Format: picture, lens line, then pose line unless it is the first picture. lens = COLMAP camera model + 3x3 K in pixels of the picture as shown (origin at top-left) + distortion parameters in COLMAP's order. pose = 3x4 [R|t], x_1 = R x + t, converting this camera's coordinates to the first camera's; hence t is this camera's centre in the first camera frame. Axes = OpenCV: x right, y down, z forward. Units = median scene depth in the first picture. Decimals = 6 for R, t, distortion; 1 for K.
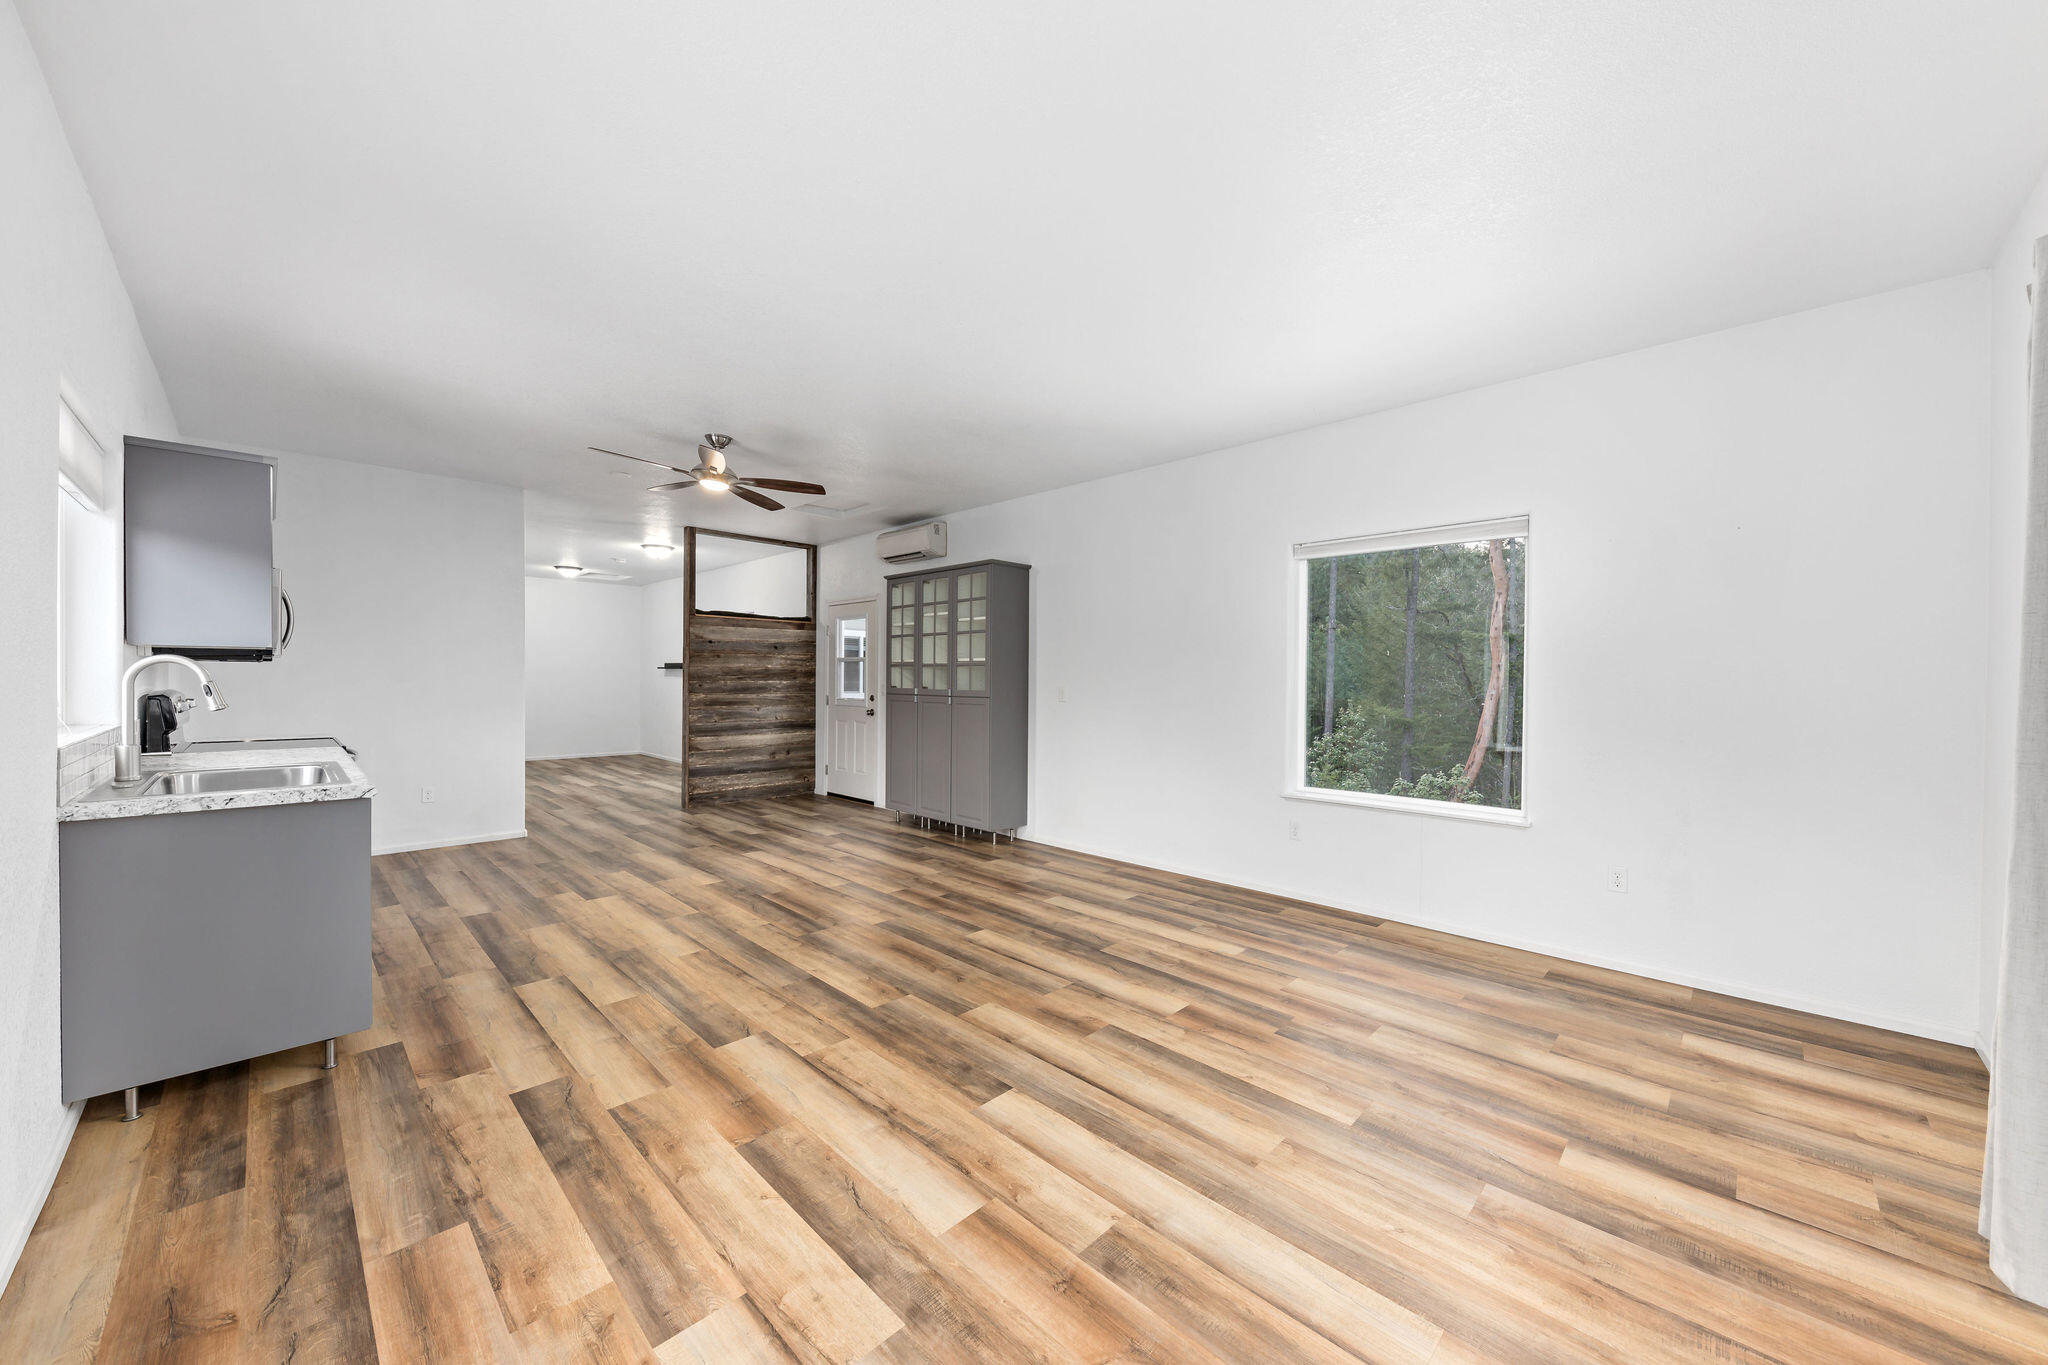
lens RADIAL K [[735.8, 0, 1034.1], [0, 735.8, 694.8], [0, 0, 1]] dist [-0.002334, -0.001532]
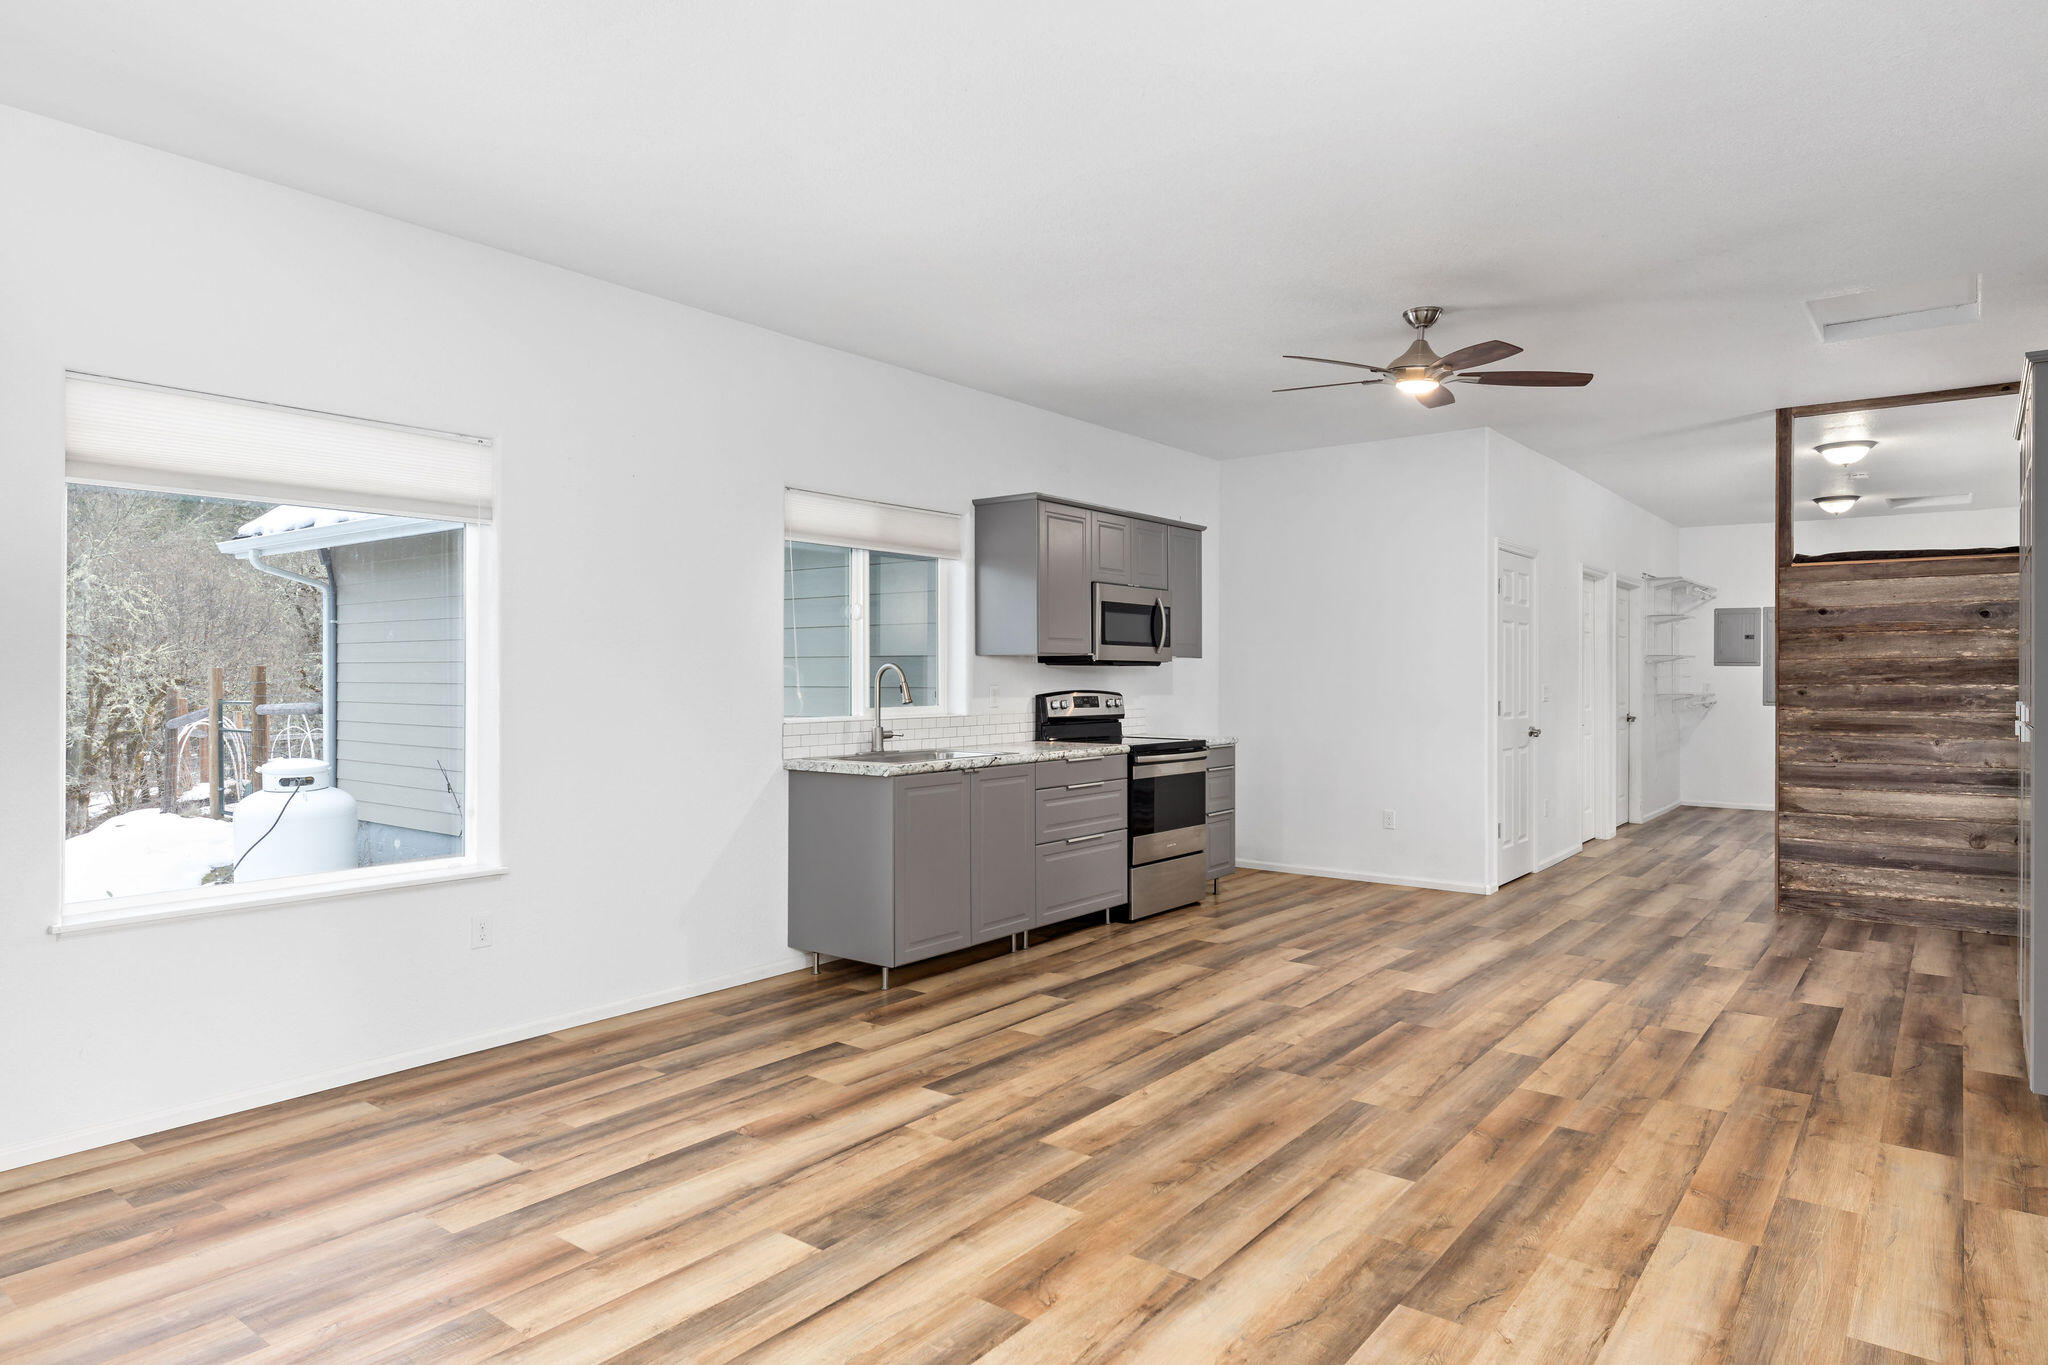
lens RADIAL K [[1181.0, 0, 1042.9], [0, 1181.0, 697.7], [0, 0, 1]] dist [0.004524, -0.008828]
pose [[0.124457, 0.010402, -0.992170, 0.684440], [-0.020981, 0.999749, 0.007850, -0.008367], [0.992003, 0.019840, 0.124644, 0.641876]]
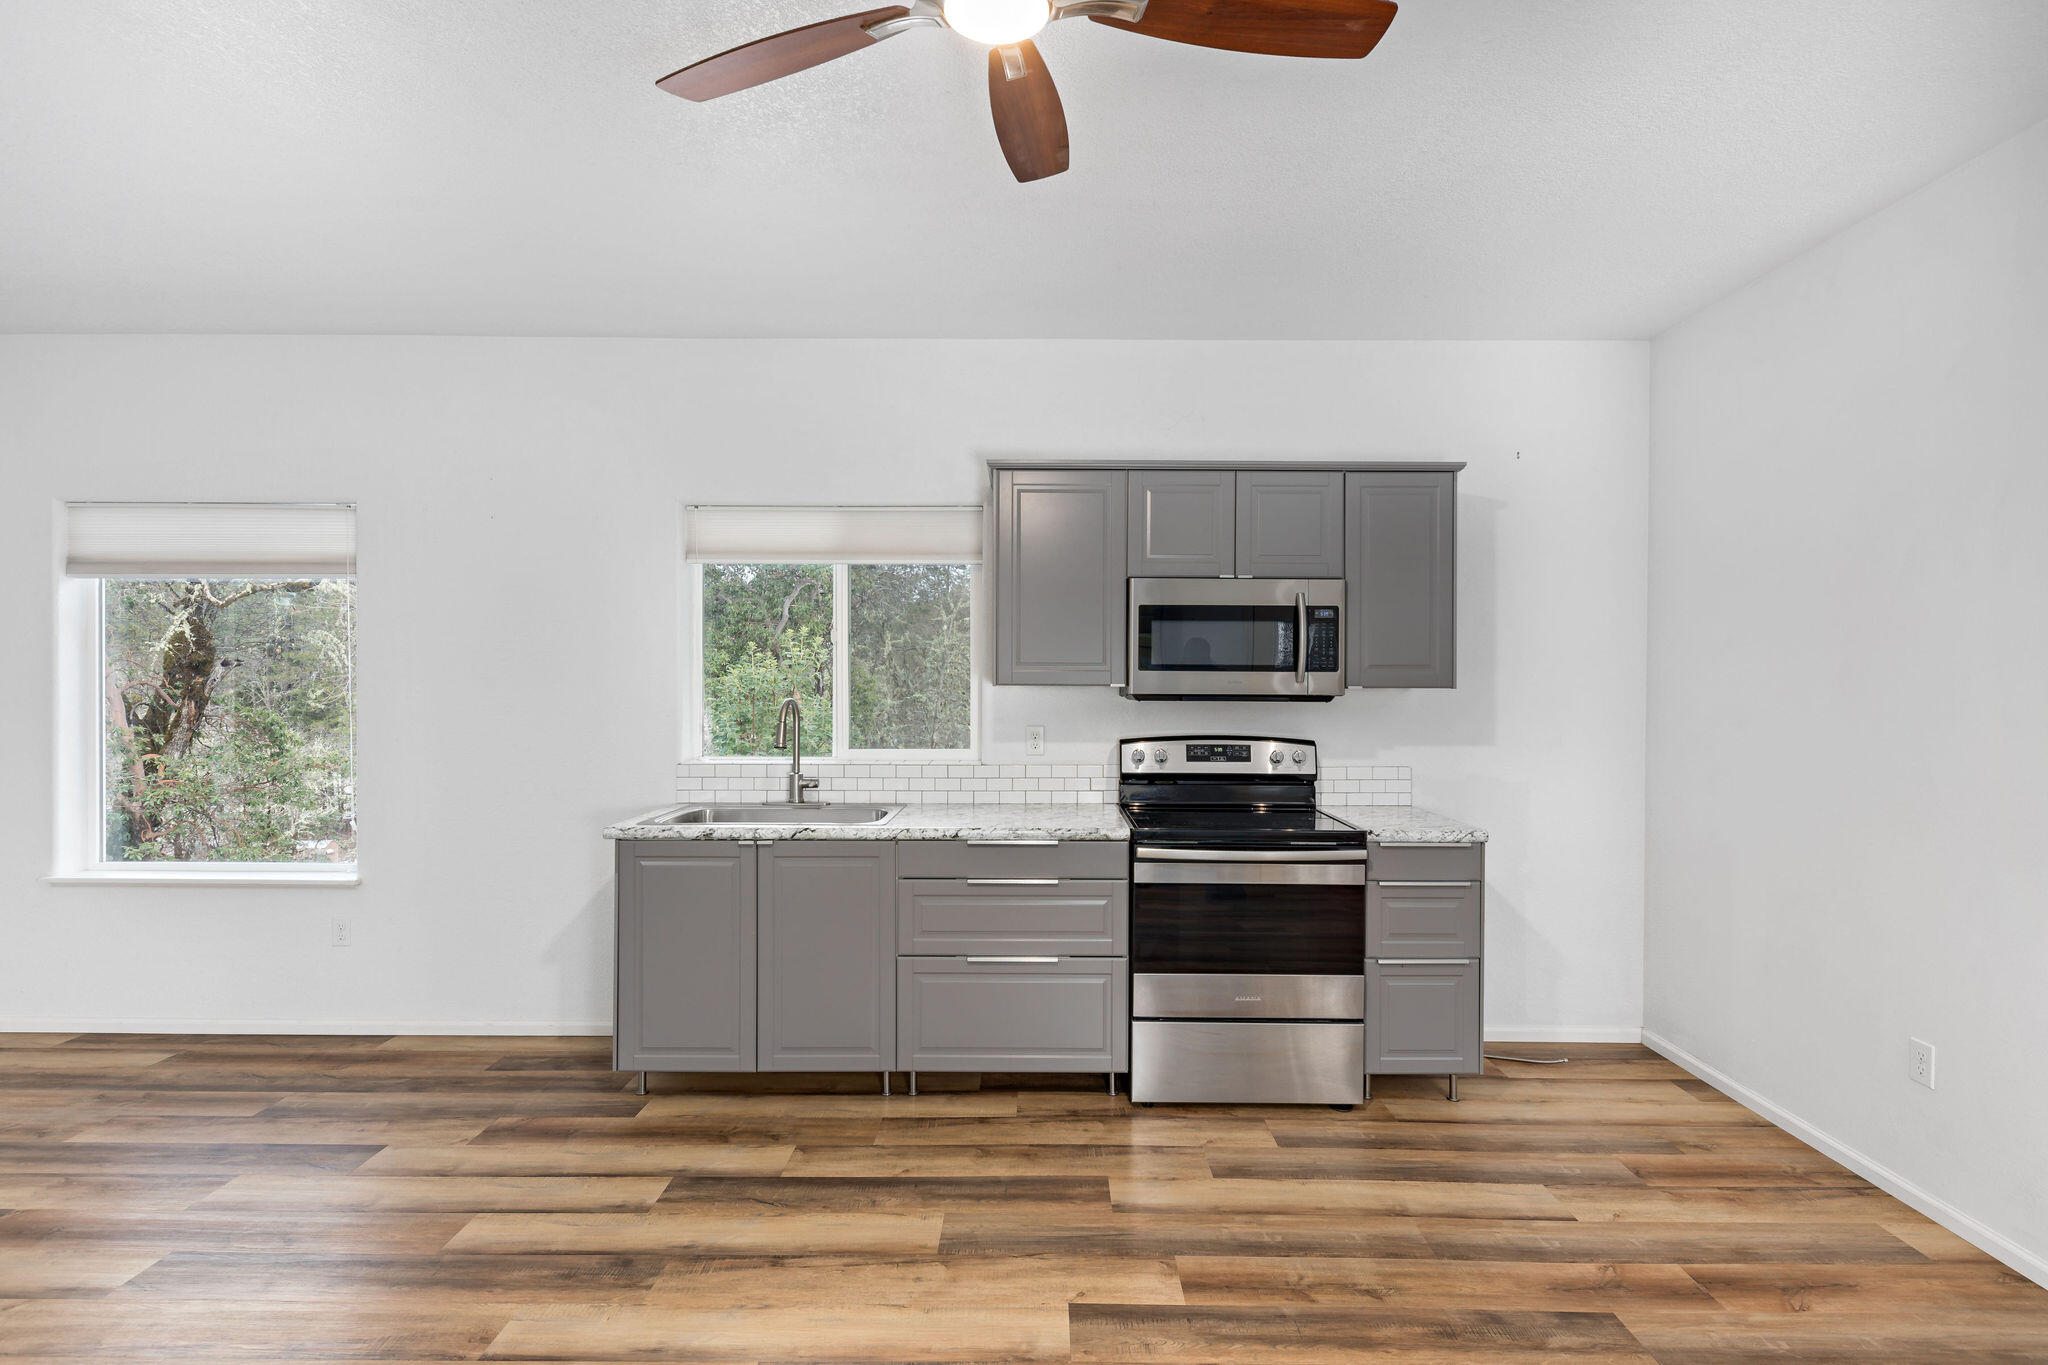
lens RADIAL K [[961.0, 0, 1045.5], [0, 961.0, 688.7], [0, 0, 1]] dist [0.001108, -0.002874]
pose [[-0.708688, -0.005268, -0.705502, -0.253811], [-0.025754, 0.999499, 0.018406, -0.068693], [0.705052, 0.031213, -0.708469, 1.499730]]
